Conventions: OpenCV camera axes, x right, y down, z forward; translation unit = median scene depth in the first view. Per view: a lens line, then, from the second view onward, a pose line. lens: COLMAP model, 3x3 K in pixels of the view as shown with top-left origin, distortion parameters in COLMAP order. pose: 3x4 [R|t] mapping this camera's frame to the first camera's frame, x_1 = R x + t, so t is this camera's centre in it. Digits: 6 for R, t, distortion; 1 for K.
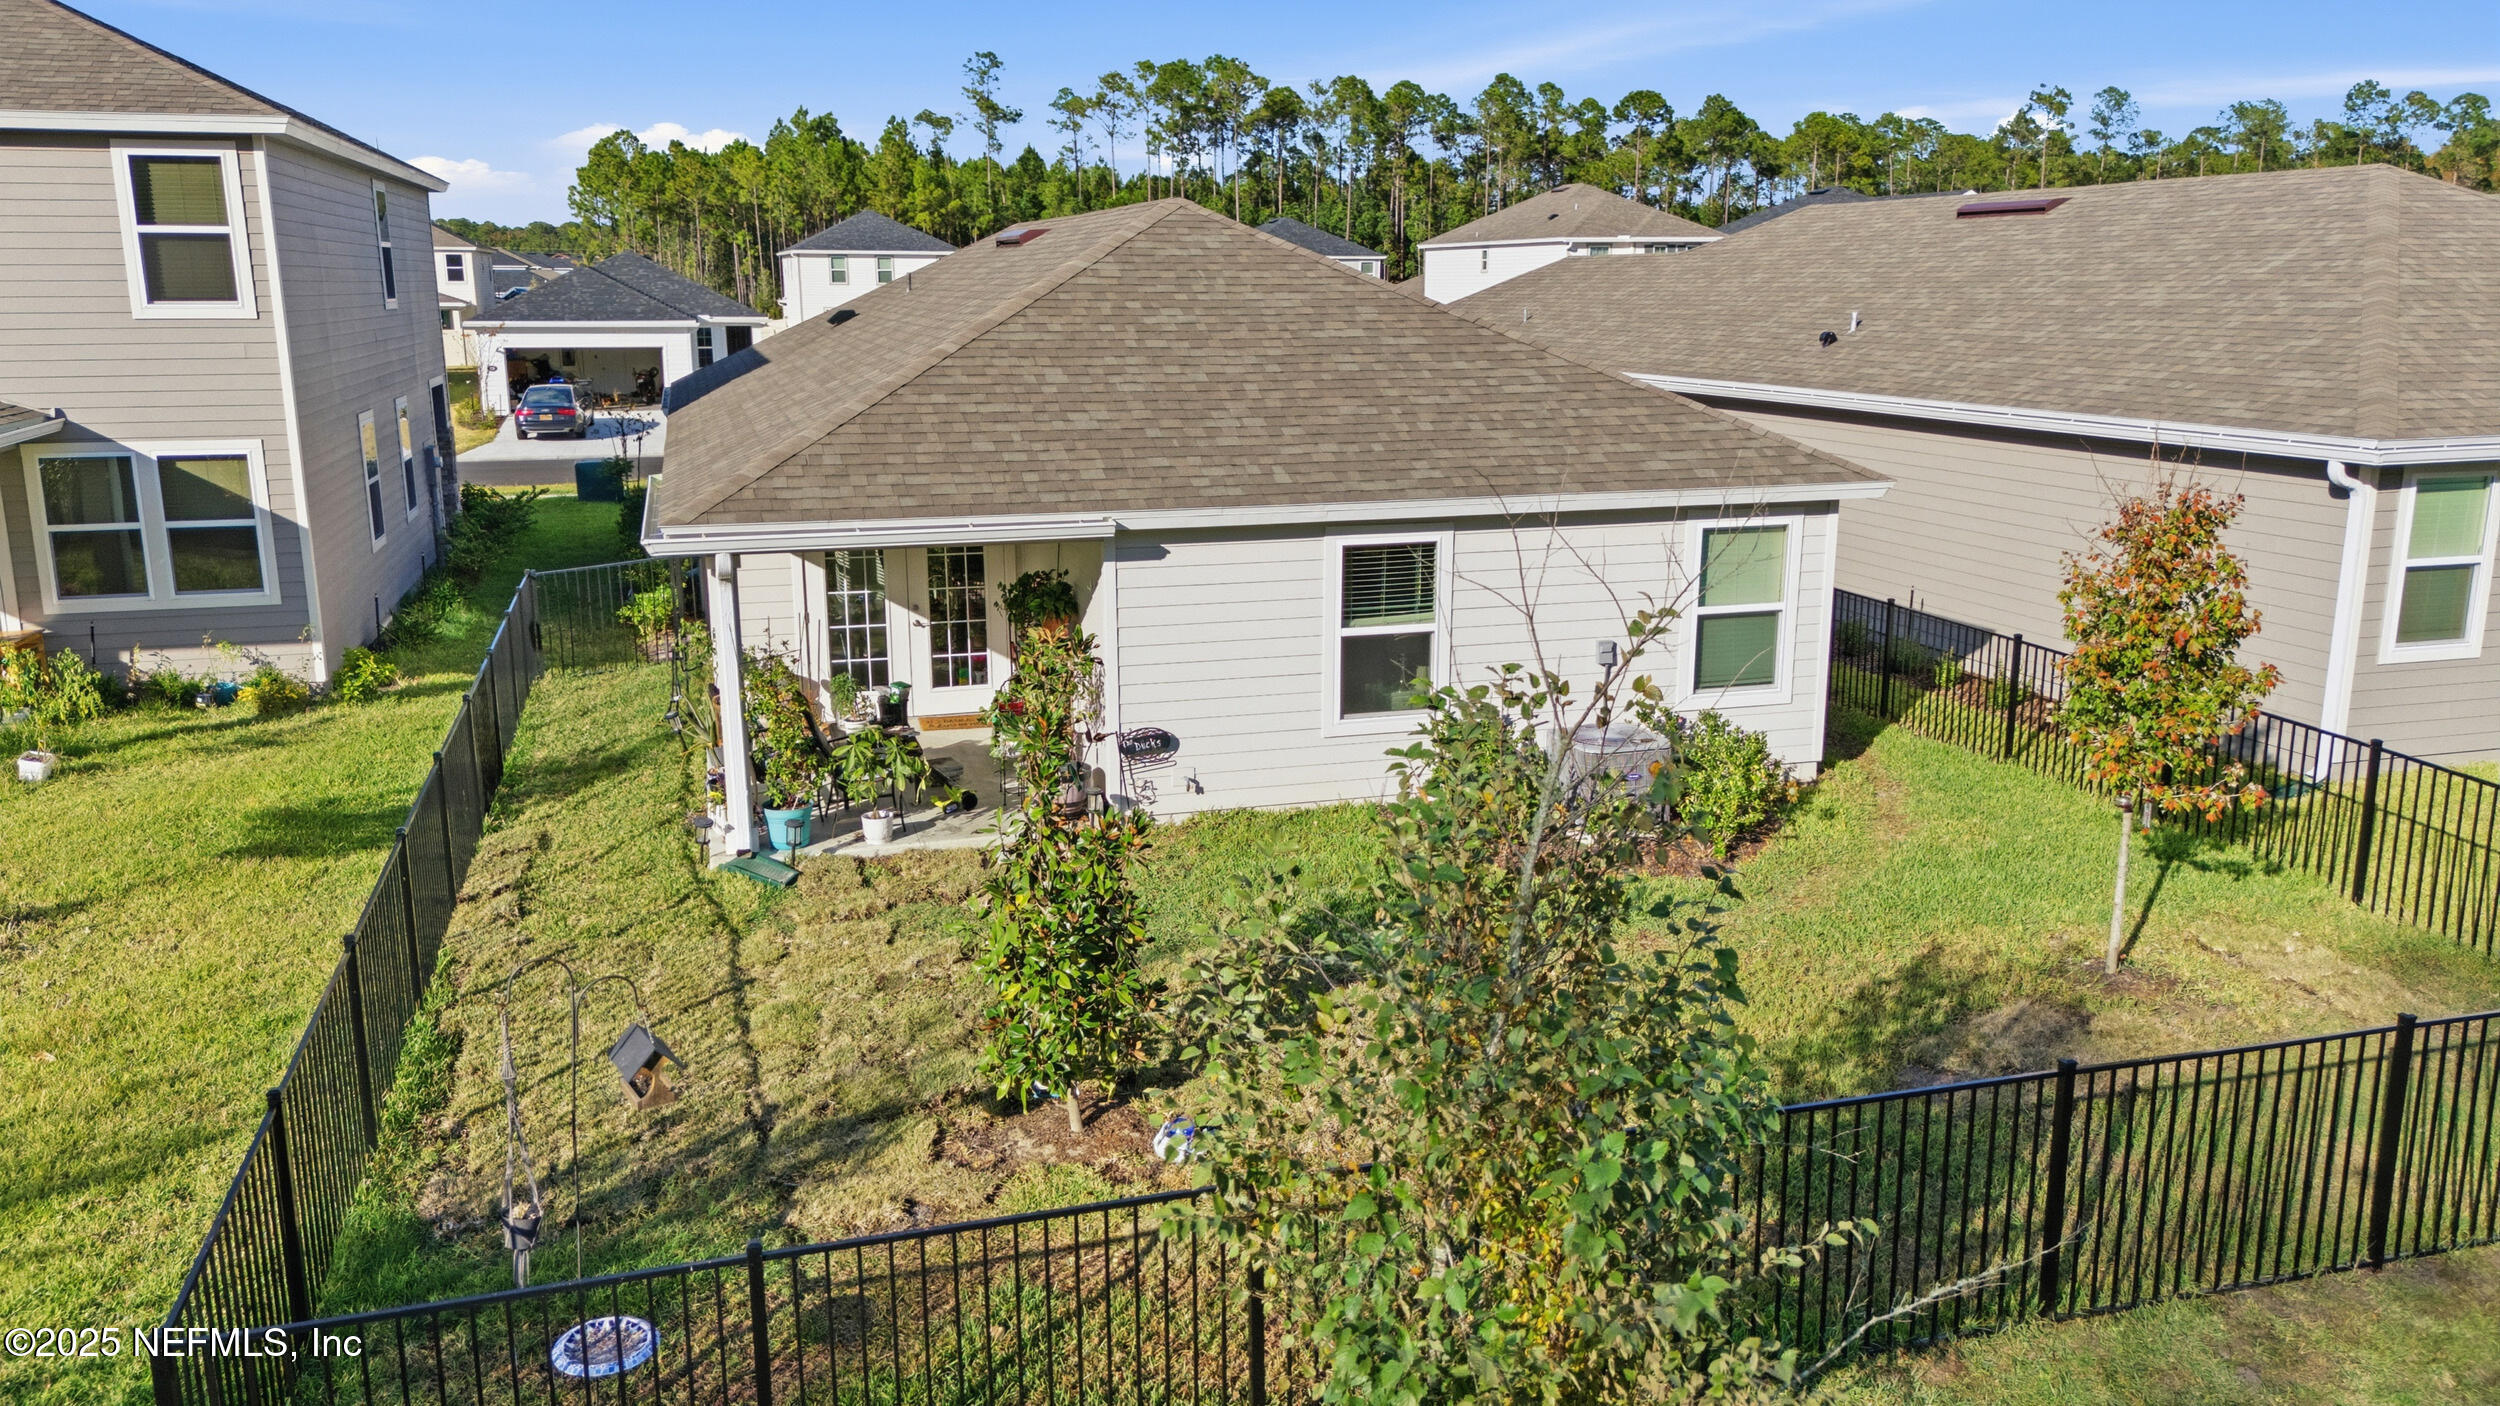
lens RADIAL K [[1816.6, 0, 1250.0], [0, 1816.6, 703.0], [0, 0, 1]] dist [0.058667, -0.001086]
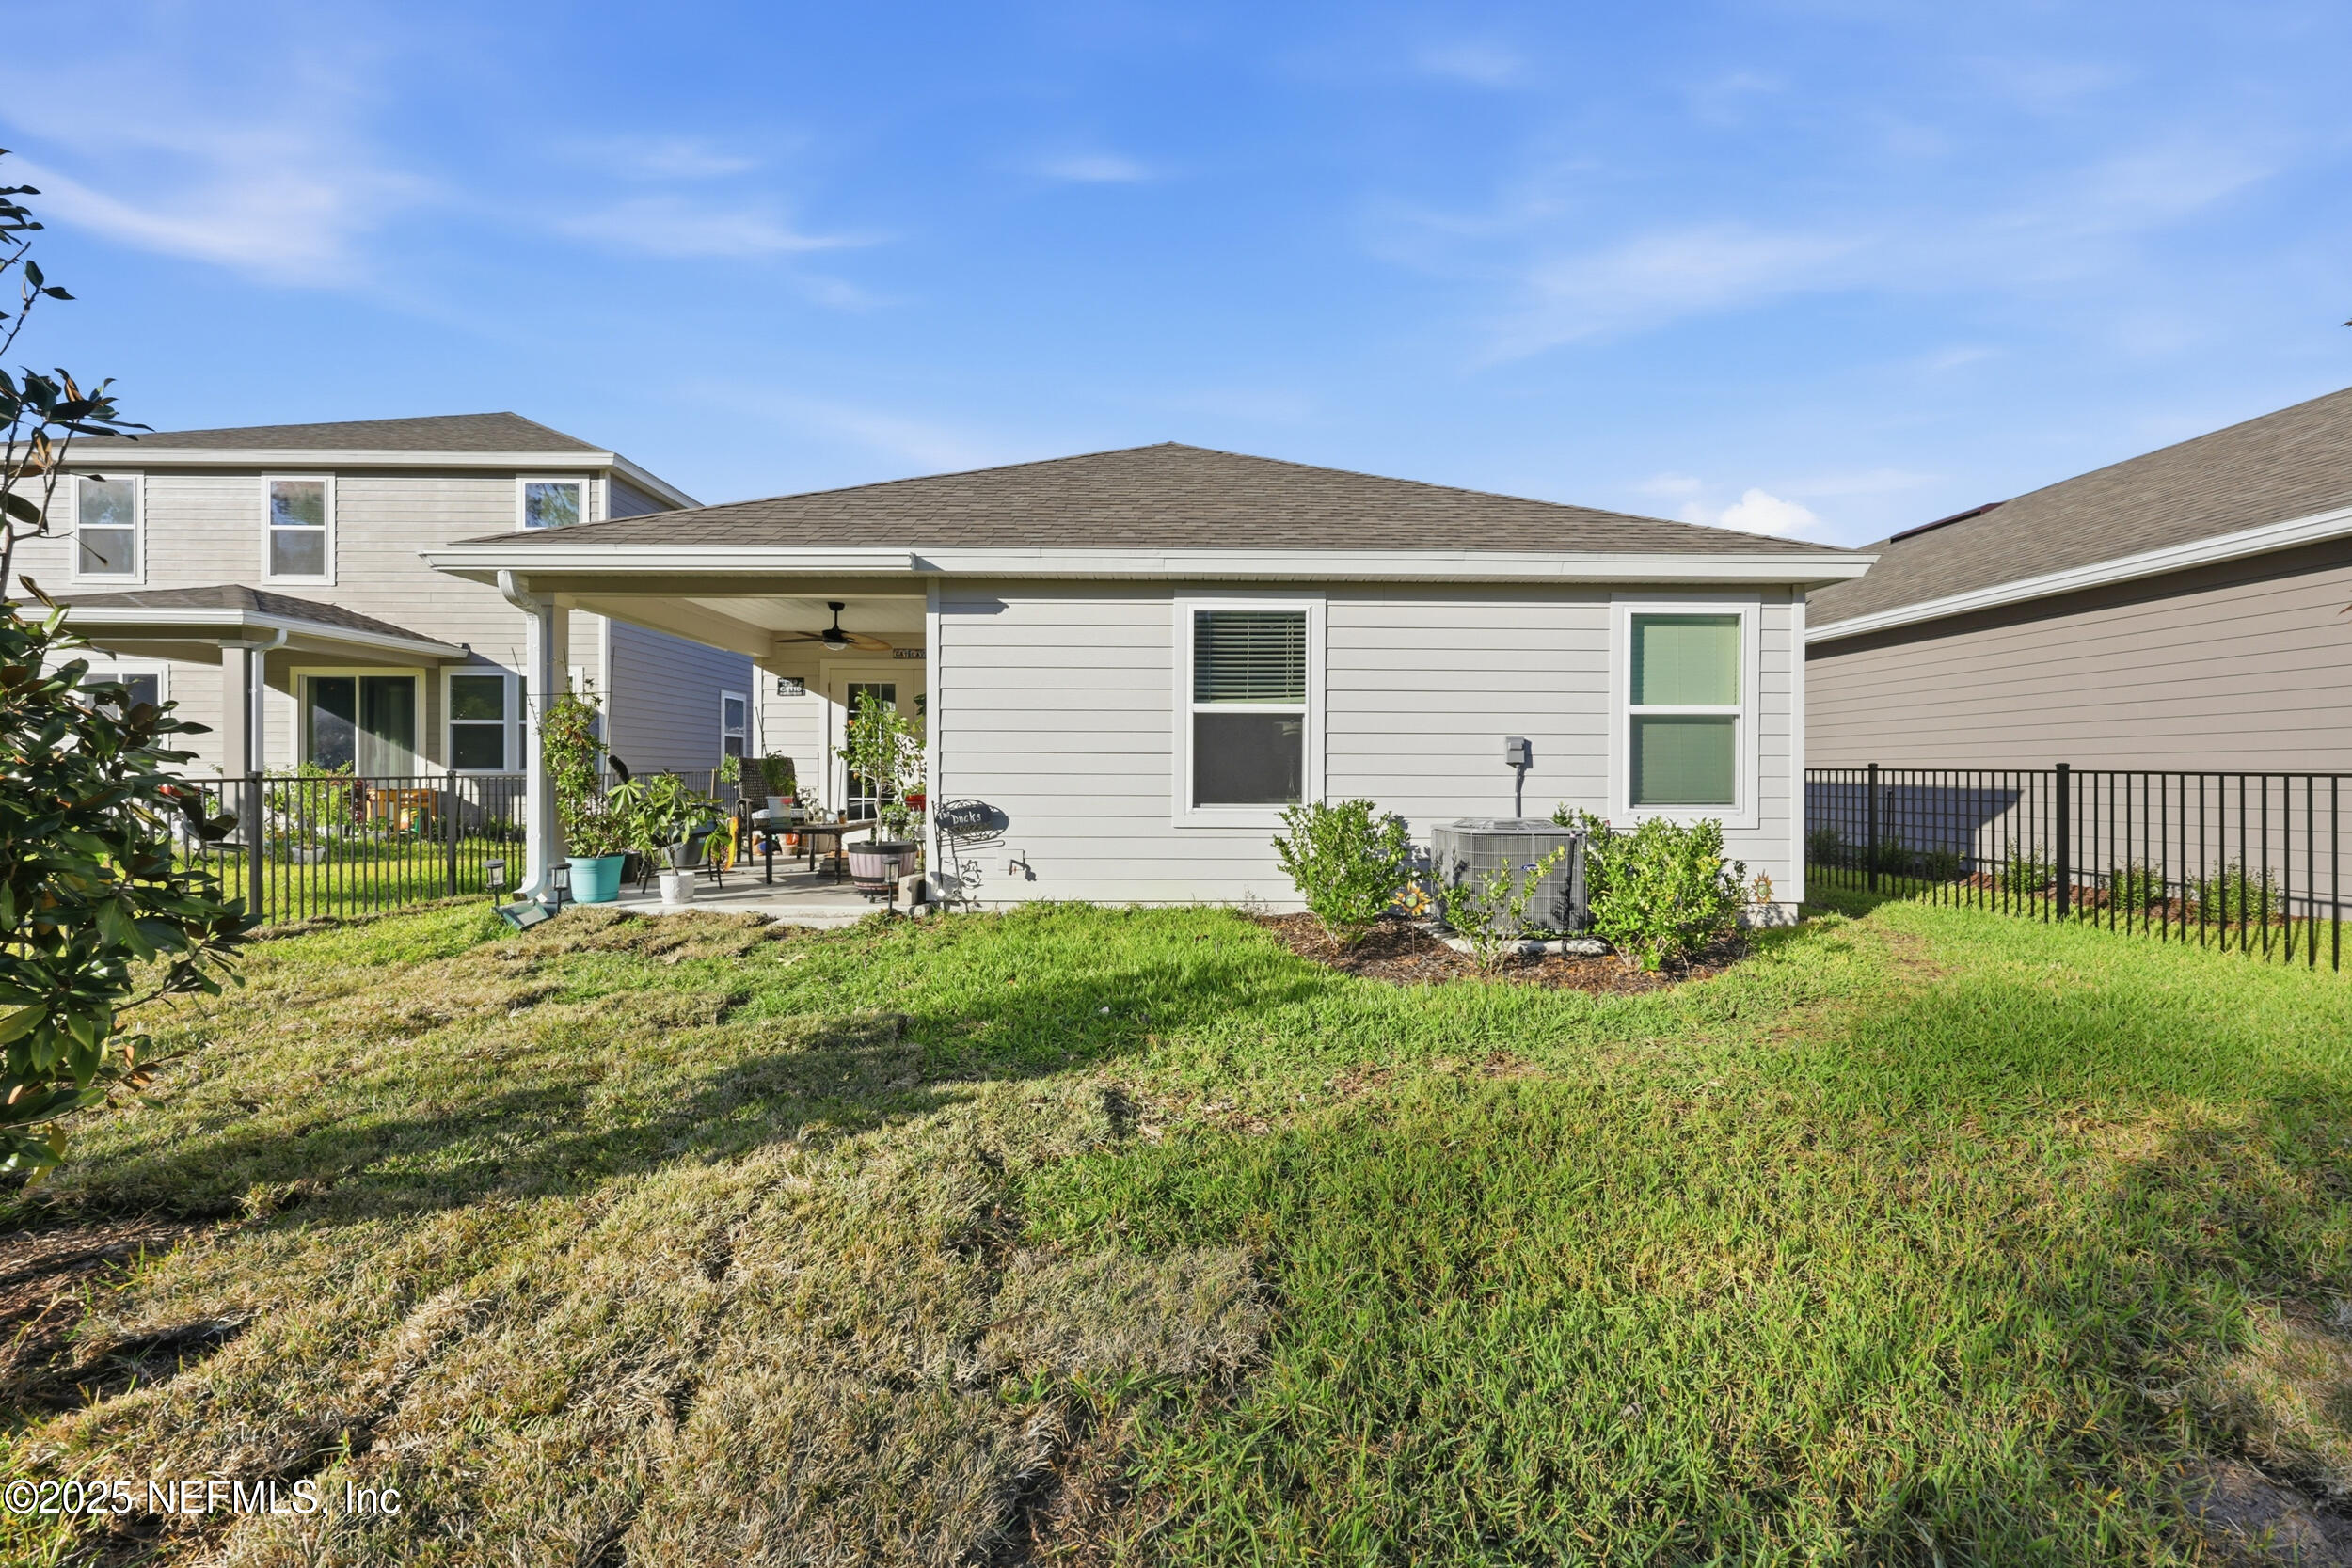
lens RADIAL K [[946.1, 0, 1182.1], [0, 946.1, 780.3], [0, 0, 1]] dist [0.000376, 0.000543]
pose [[0.964411, 0.008552, -0.264268, 0.156125], [-0.065485, 0.976064, -0.207392, 0.086774], [0.256169, 0.217316, 0.941887, 0.519766]]
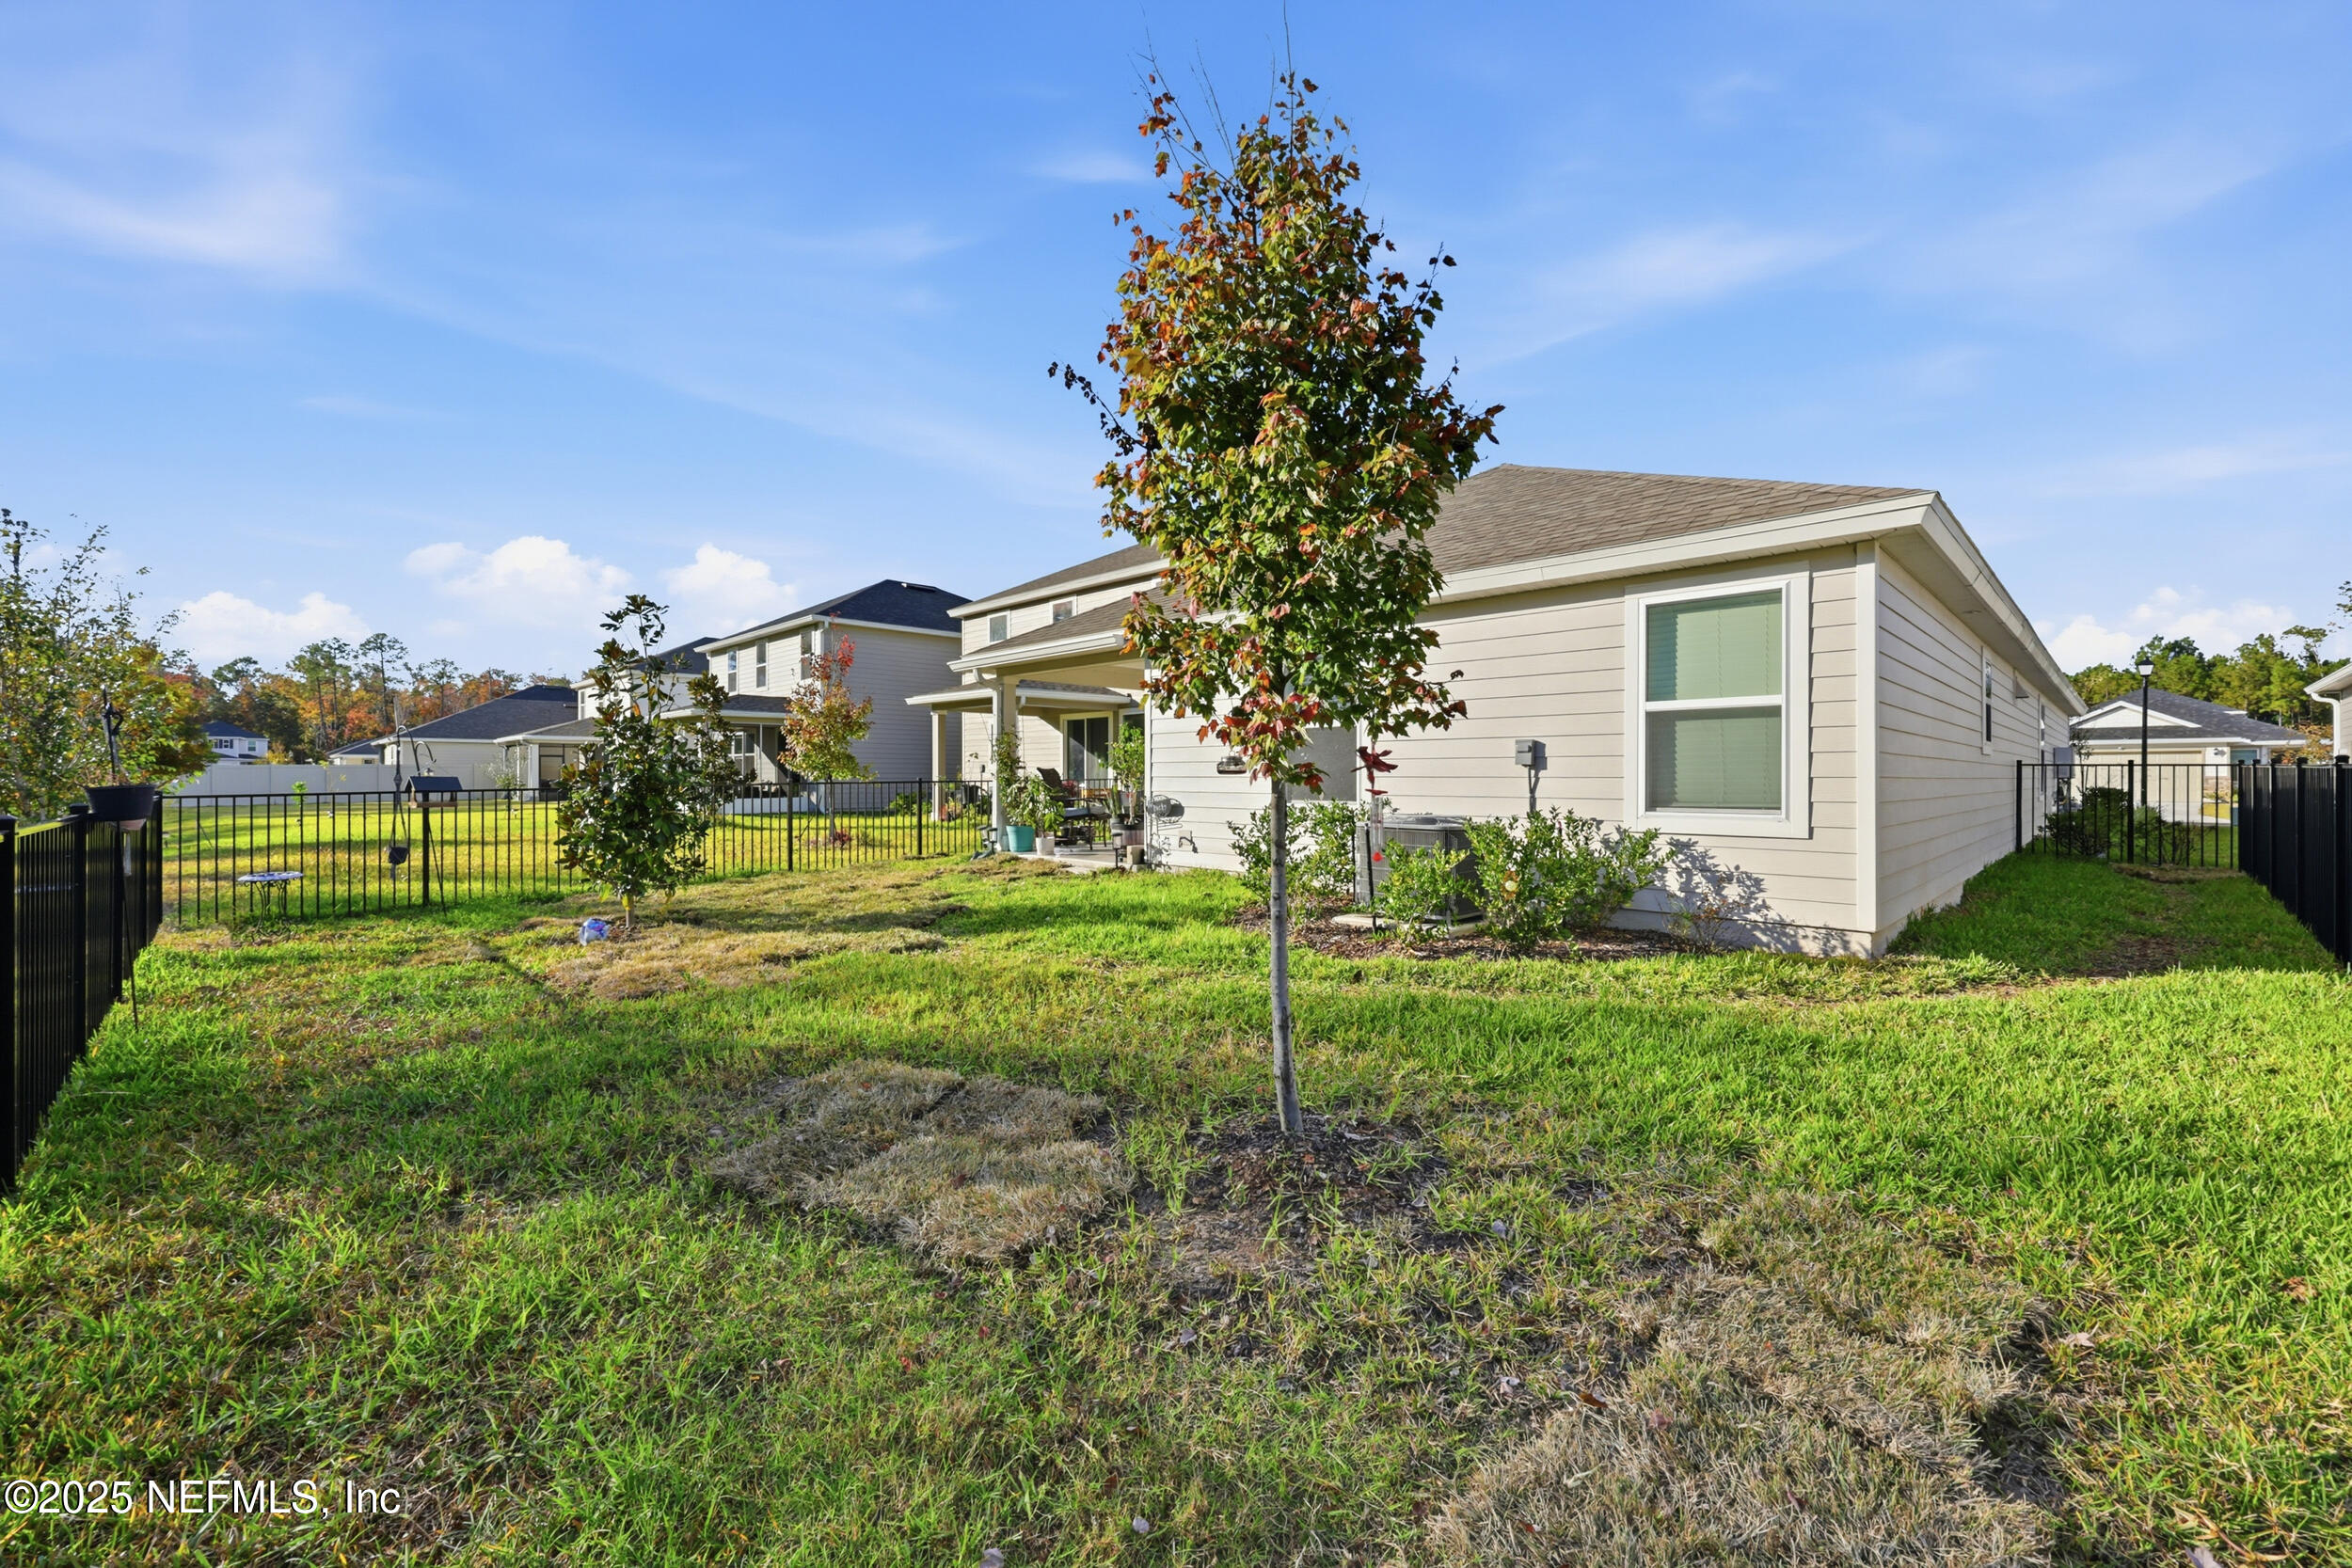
lens RADIAL K [[946.1, 0, 1182.1], [0, 946.1, 780.3], [0, 0, 1]] dist [0.000376, 0.000543]
pose [[0.479421, 0.005358, -0.877569, 0.503862], [-0.196514, 0.975243, -0.101403, 0.063797], [0.855300, 0.221069, 0.468605, 0.616807]]
